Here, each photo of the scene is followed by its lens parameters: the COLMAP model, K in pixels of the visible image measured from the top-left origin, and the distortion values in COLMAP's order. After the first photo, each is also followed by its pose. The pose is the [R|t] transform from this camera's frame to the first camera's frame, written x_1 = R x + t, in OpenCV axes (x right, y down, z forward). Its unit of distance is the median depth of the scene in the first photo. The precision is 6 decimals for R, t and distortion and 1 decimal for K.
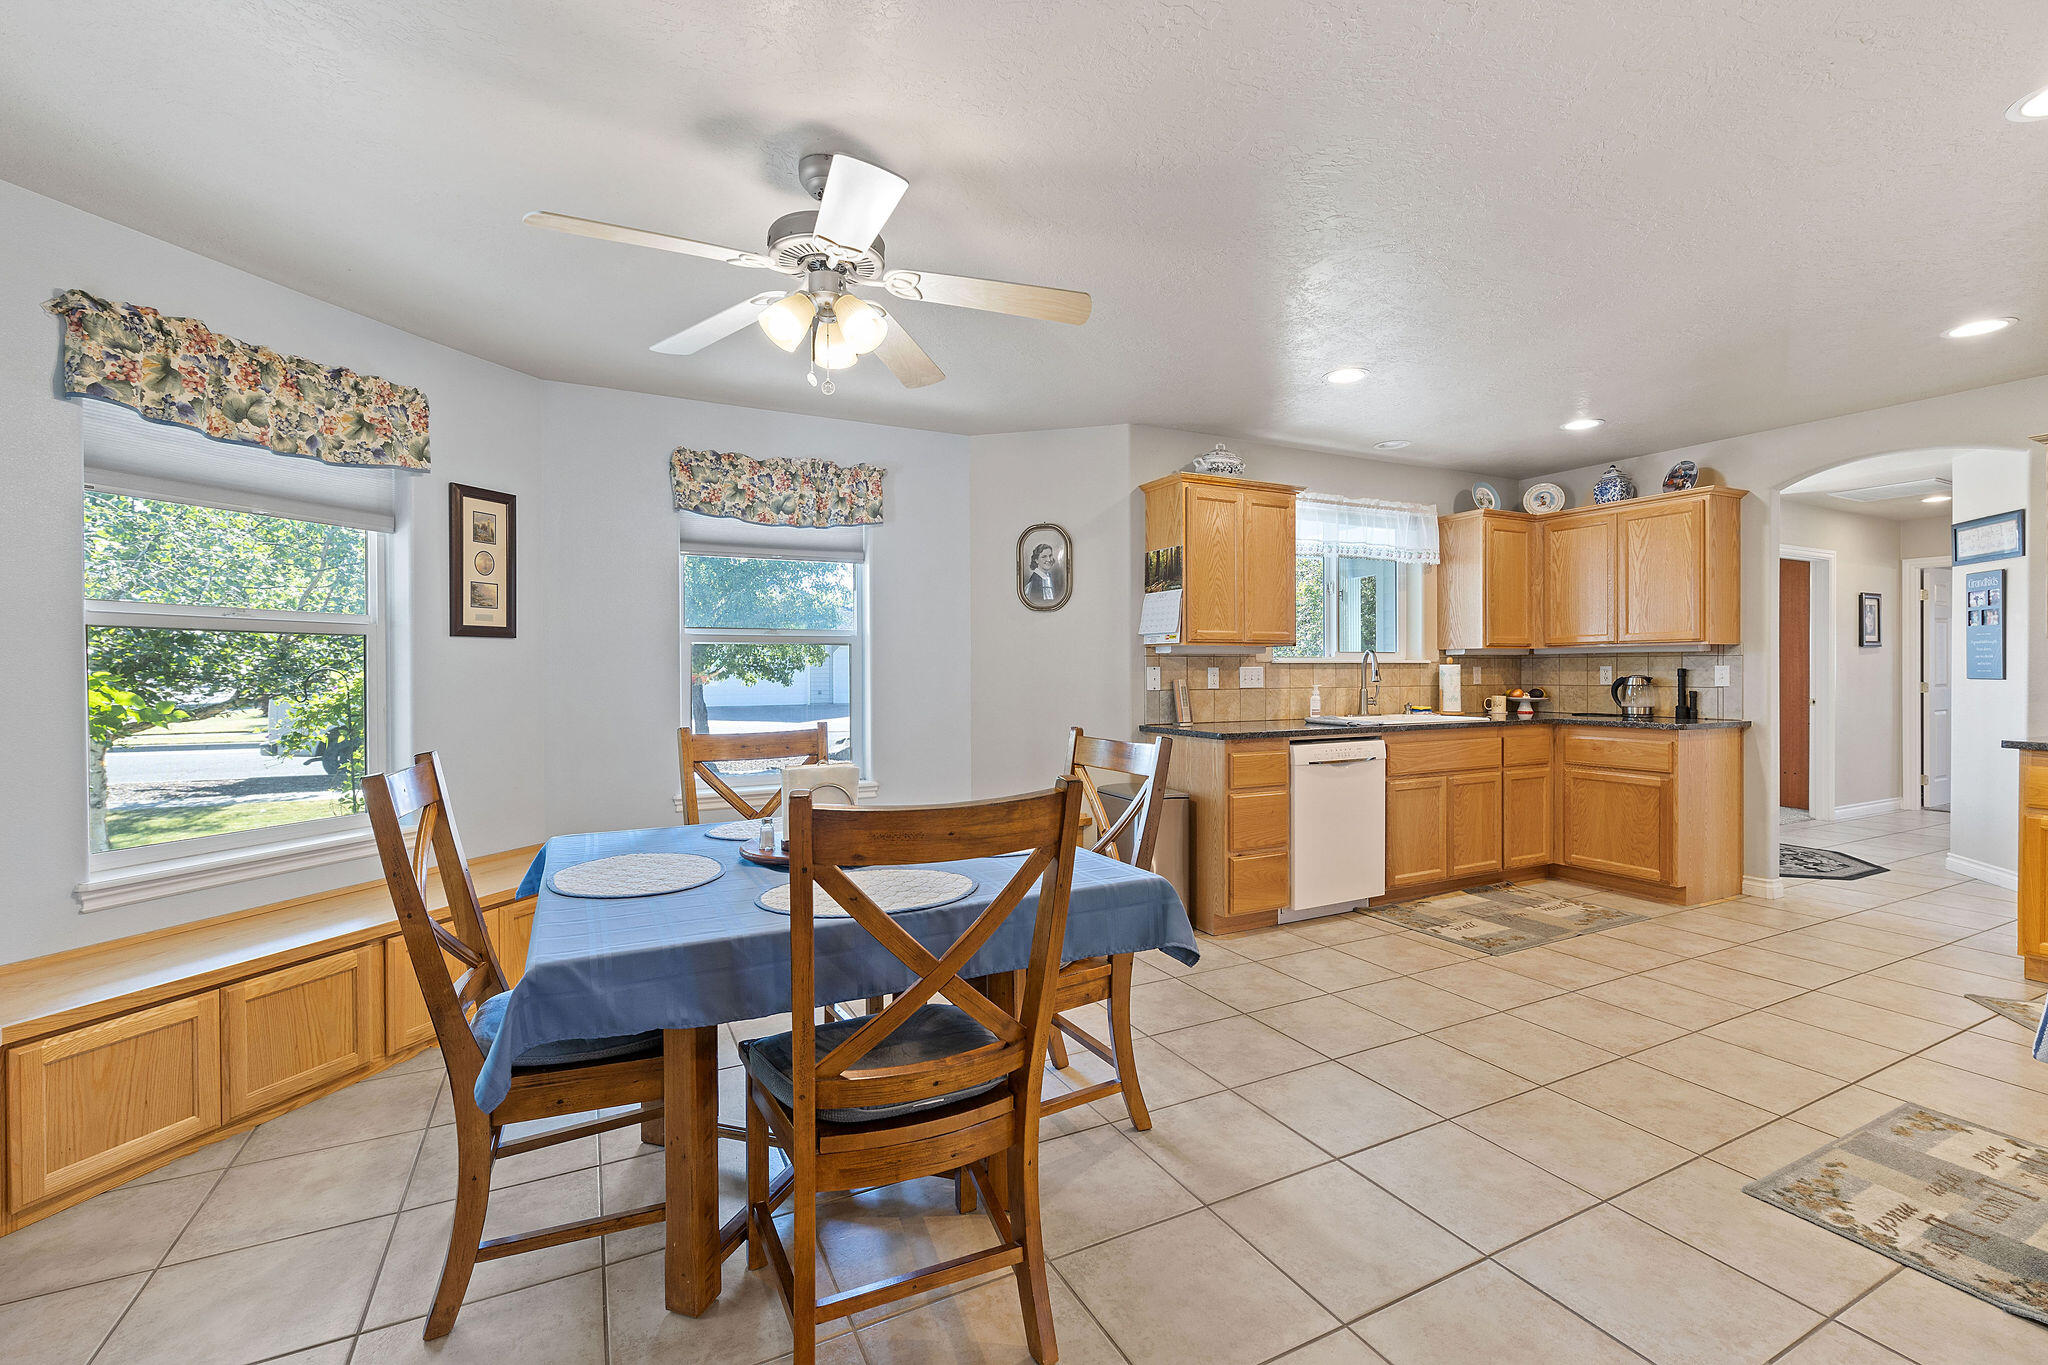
lens RADIAL K [[874.6, 0, 1027.6], [0, 874.6, 677.5], [0, 0, 1]] dist [-0.000808, -0.000346]
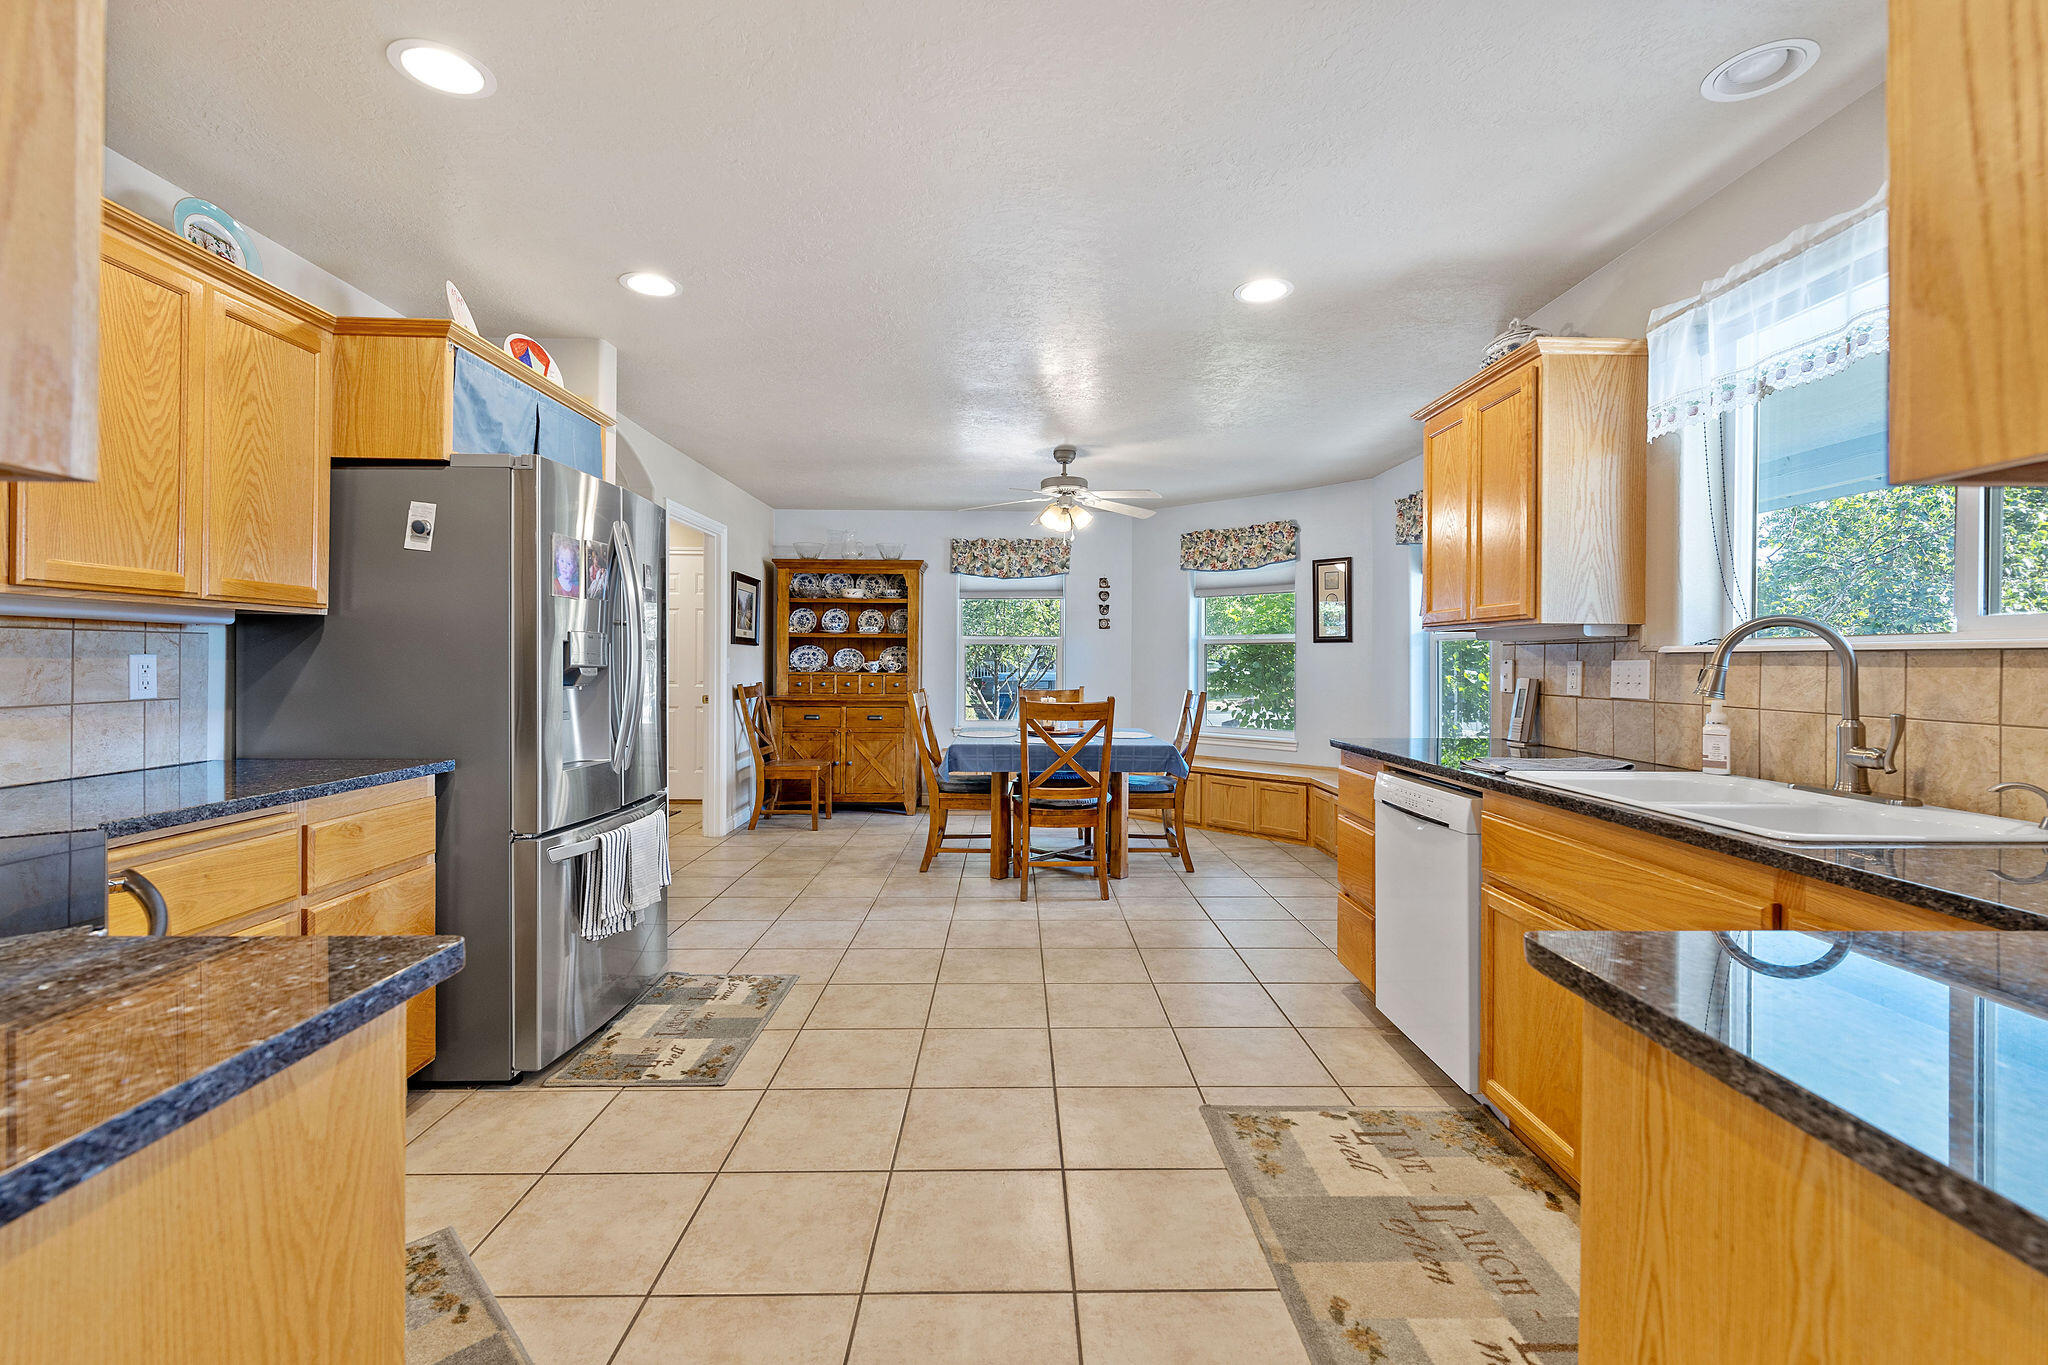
lens RADIAL K [[887.9, 0, 1032.6], [0, 887.9, 660.1], [0, 0, 1]] dist [-0.001006, -0.000185]
pose [[-0.433781, -0.000046, -0.901018, 0.990804], [-0.013402, 0.999890, 0.006401, -0.011691], [0.900918, 0.014852, -0.433734, 0.980610]]
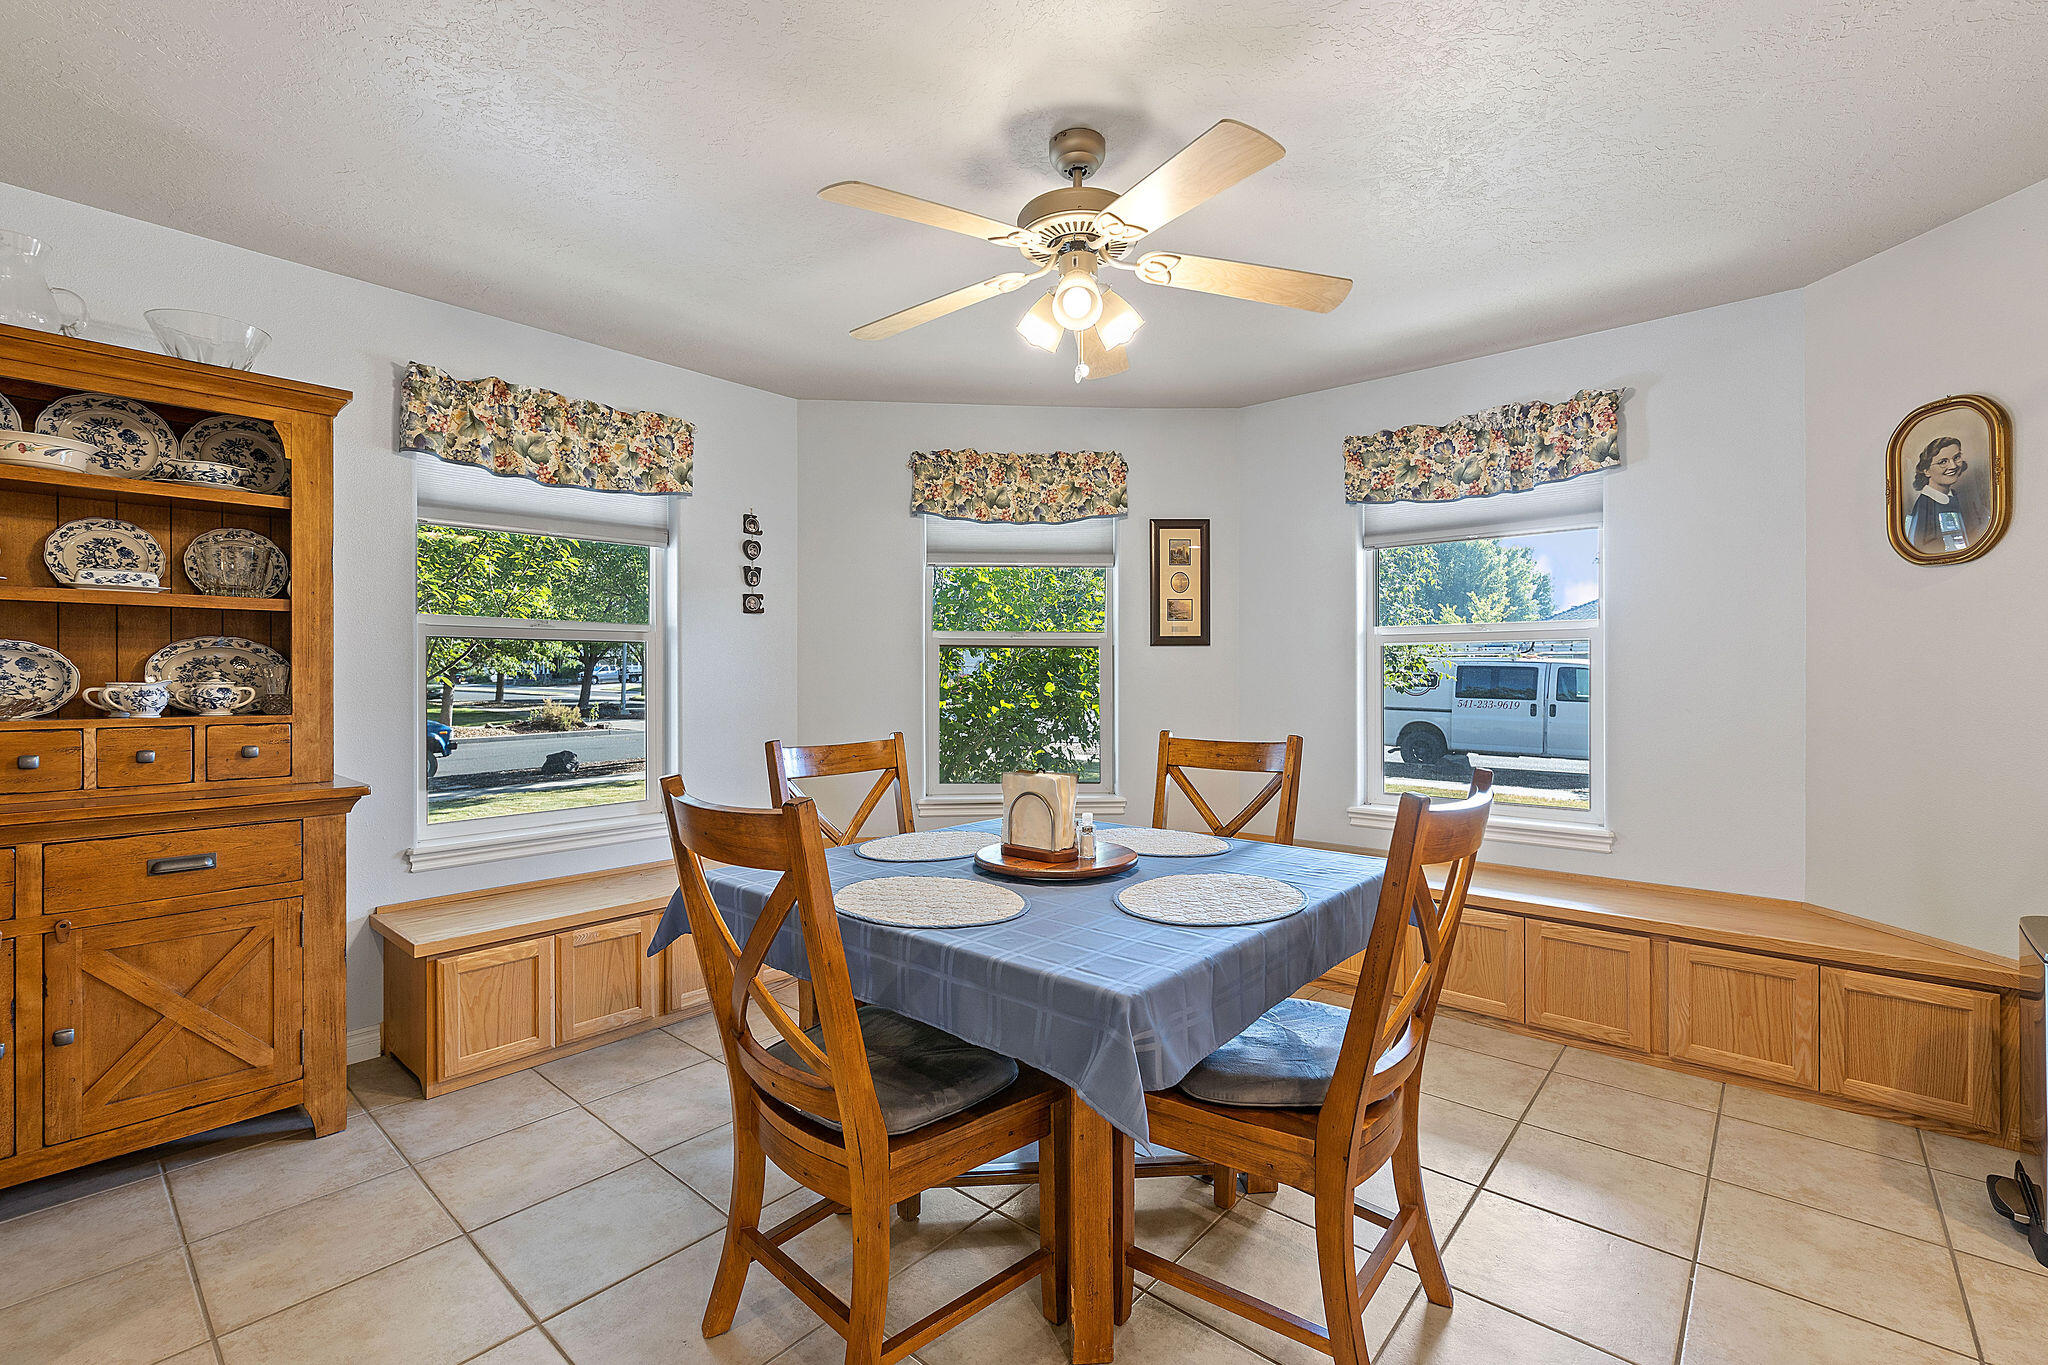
lens RADIAL K [[874.6, 0, 1027.6], [0, 874.6, 677.5], [0, 0, 1]] dist [-0.000808, -0.000346]
pose [[0.374346, 0.005611, -0.927272, 0.308659], [-0.009879, 0.999949, 0.002062, -0.003137], [0.927237, 0.008388, 0.374382, 0.296789]]
